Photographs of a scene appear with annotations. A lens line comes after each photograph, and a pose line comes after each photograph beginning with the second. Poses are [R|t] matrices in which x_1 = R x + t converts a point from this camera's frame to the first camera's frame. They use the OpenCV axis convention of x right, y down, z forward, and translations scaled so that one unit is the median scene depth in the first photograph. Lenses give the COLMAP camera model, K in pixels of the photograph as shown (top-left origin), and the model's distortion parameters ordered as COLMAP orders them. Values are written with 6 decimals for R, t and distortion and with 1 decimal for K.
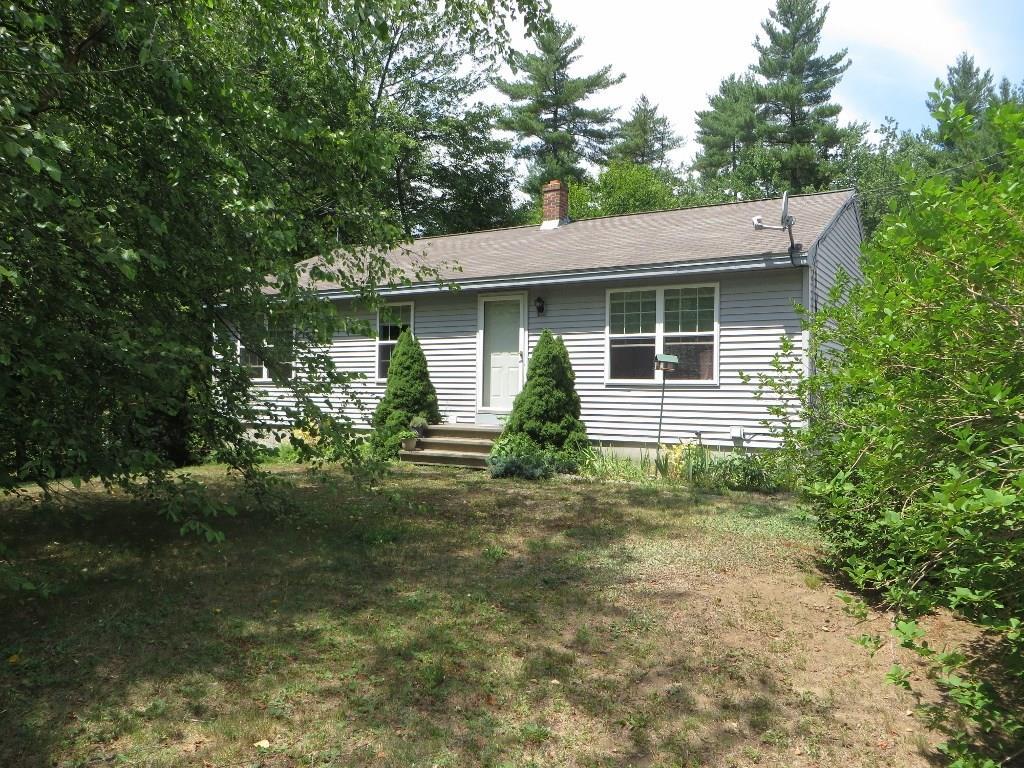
lens RADIAL K [[762.7, 0, 512.3], [0, 762.7, 381.6], [0, 0, 1]] dist [-0.013912, -0.004549]
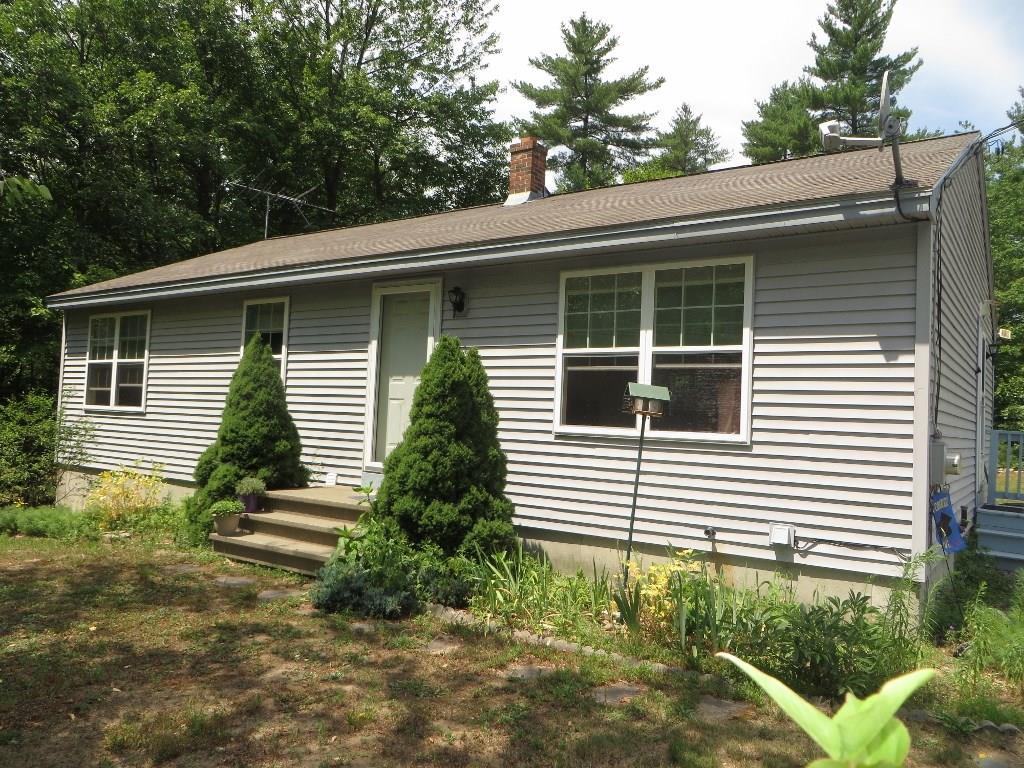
lens RADIAL K [[762.7, 0, 511.6], [0, 762.7, 386.1], [0, 0, 1]] dist [-0.013912, -0.004549]
pose [[0.997969, 0.026184, -0.058070, 0.115278], [-0.028188, 0.999025, -0.033968, -0.011554], [0.057124, 0.035536, 0.997734, 0.390618]]
